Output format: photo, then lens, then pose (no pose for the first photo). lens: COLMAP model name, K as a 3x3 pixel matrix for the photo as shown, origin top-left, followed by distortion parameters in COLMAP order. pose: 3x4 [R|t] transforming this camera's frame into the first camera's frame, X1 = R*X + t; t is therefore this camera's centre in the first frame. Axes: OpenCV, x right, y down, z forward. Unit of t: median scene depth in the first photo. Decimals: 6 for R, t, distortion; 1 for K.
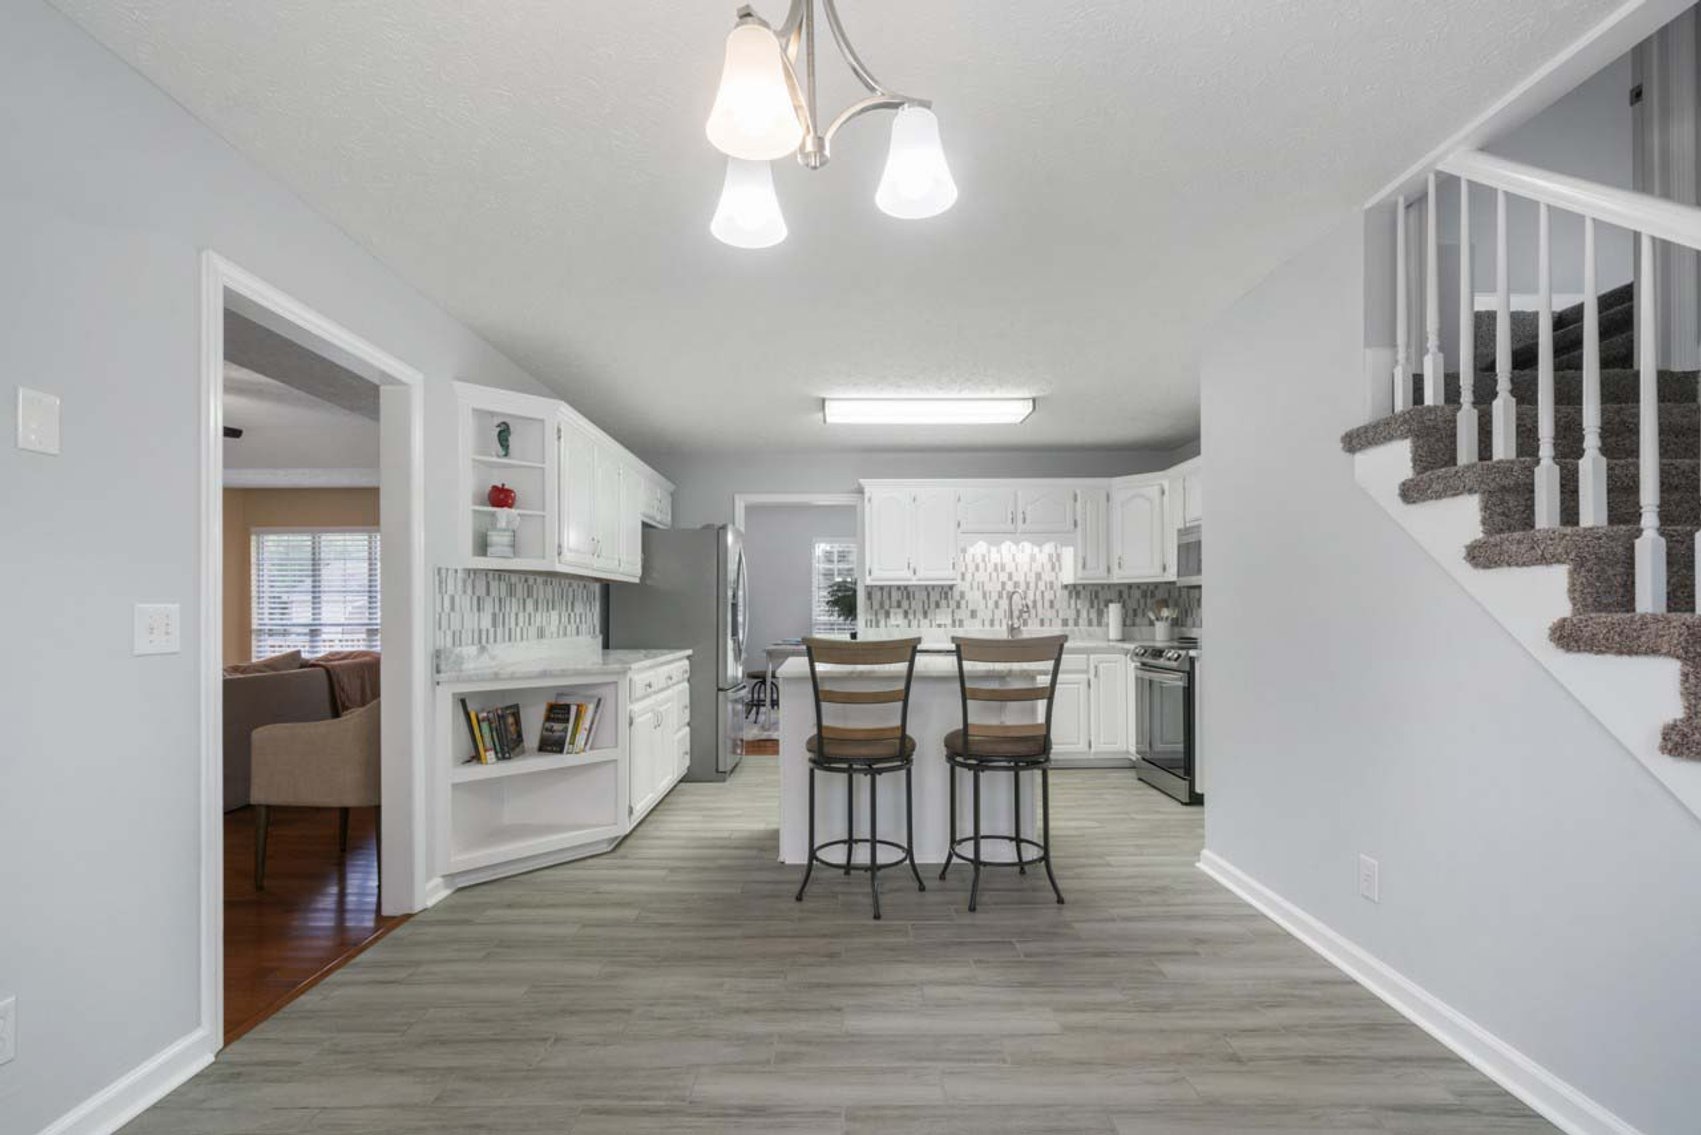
lens RADIAL K [[783.3, 0, 839.8], [0, 783.3, 601.6], [0, 0, 1]] dist [-0.003781, 0.003066]
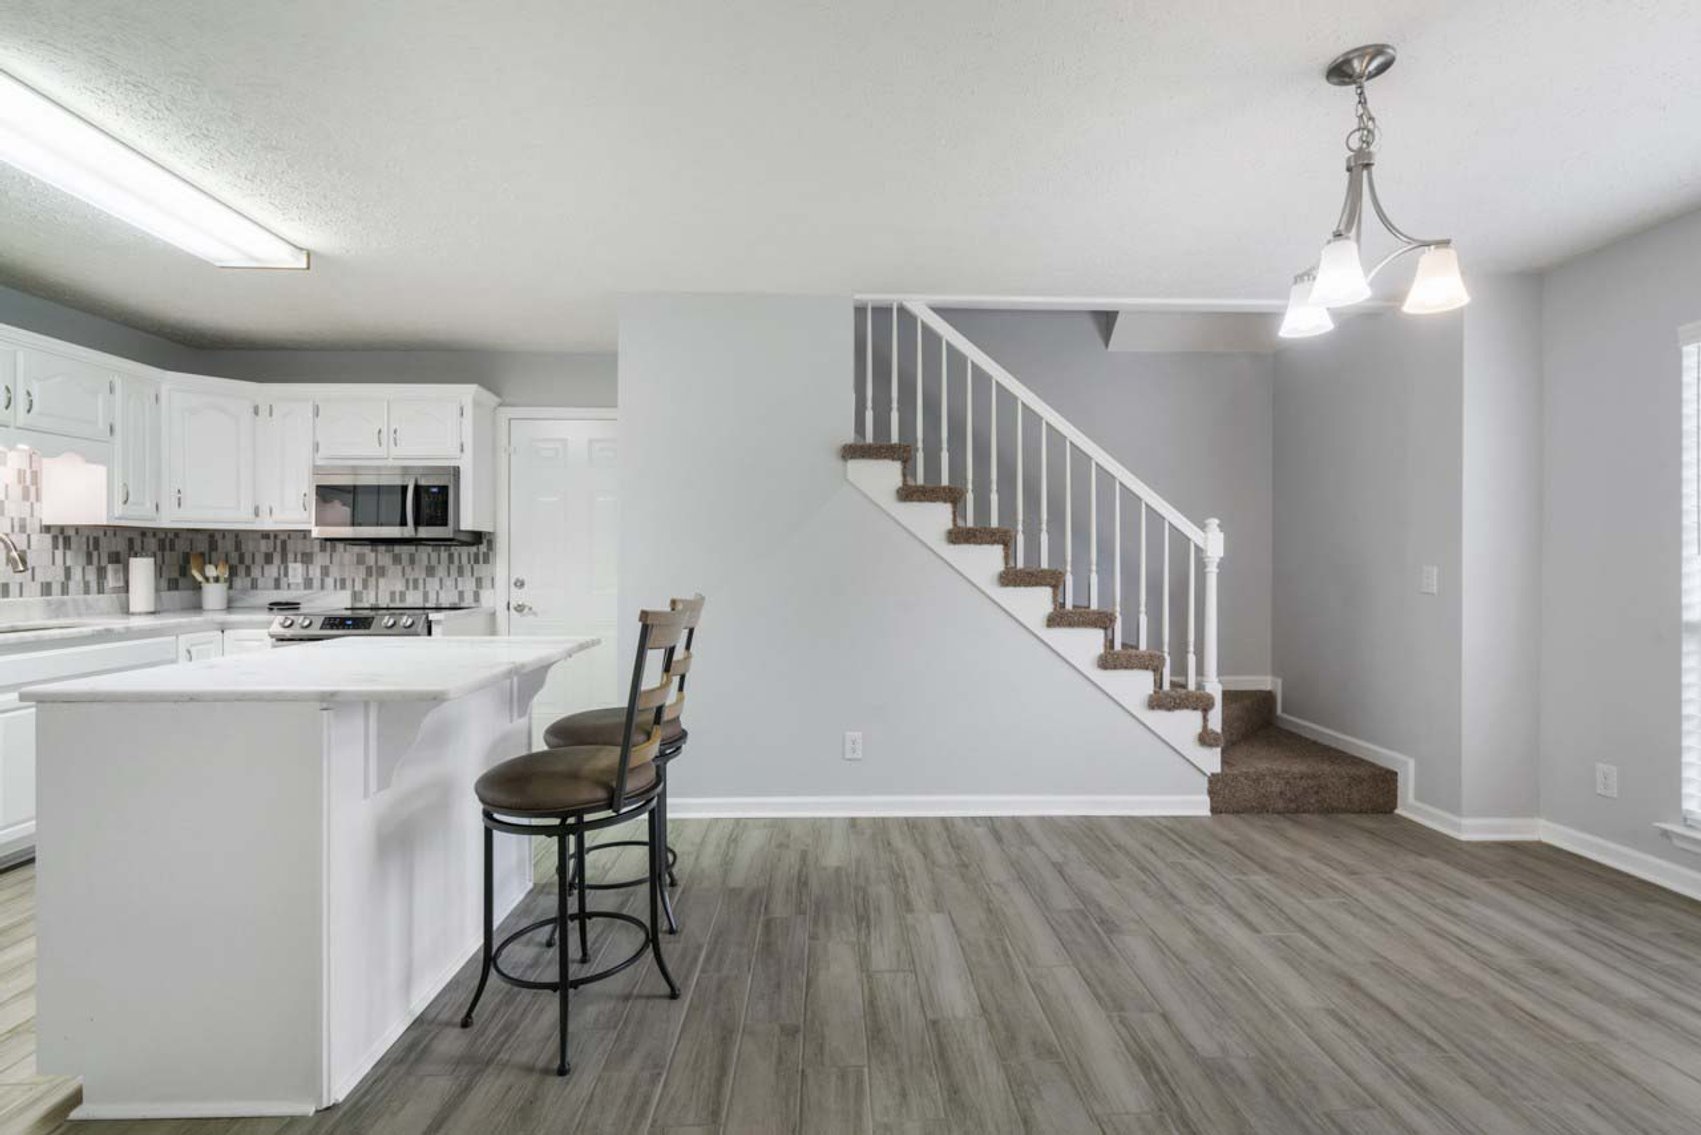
lens RADIAL K [[783.3, 0, 843.7], [0, 783.3, 559.9], [0, 0, 1]] dist [-0.003781, 0.003066]
pose [[-0.028674, 0.009632, 0.999542, -0.550564], [-0.010016, 0.999901, -0.009923, 0.007702], [-0.999539, -0.010296, -0.028575, 0.706108]]
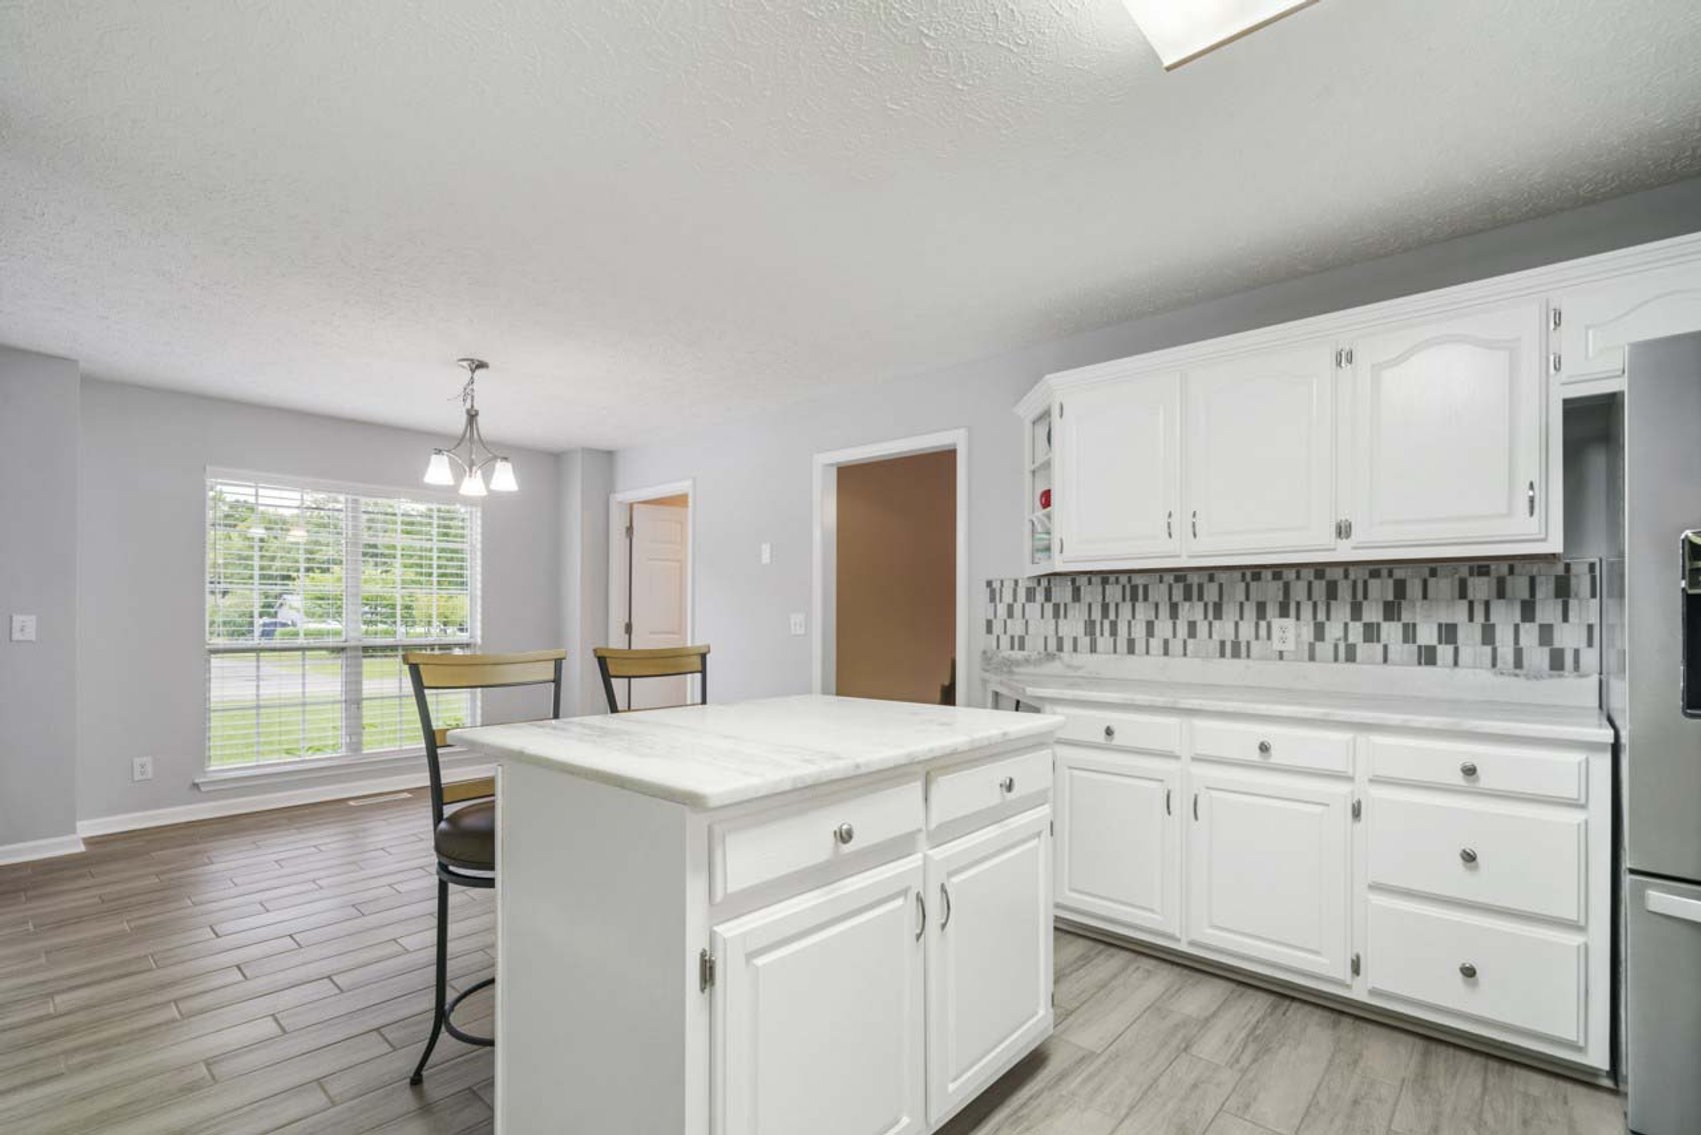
lens RADIAL K [[783.3, 0, 846.7], [0, 783.3, 617.0], [0, 0, 1]] dist [-0.003781, 0.003066]
pose [[-0.668653, 0.001938, -0.743572, 0.442202], [0.007410, 0.999964, -0.004056, 0.012488], [0.743538, -0.008222, -0.668643, 1.438037]]
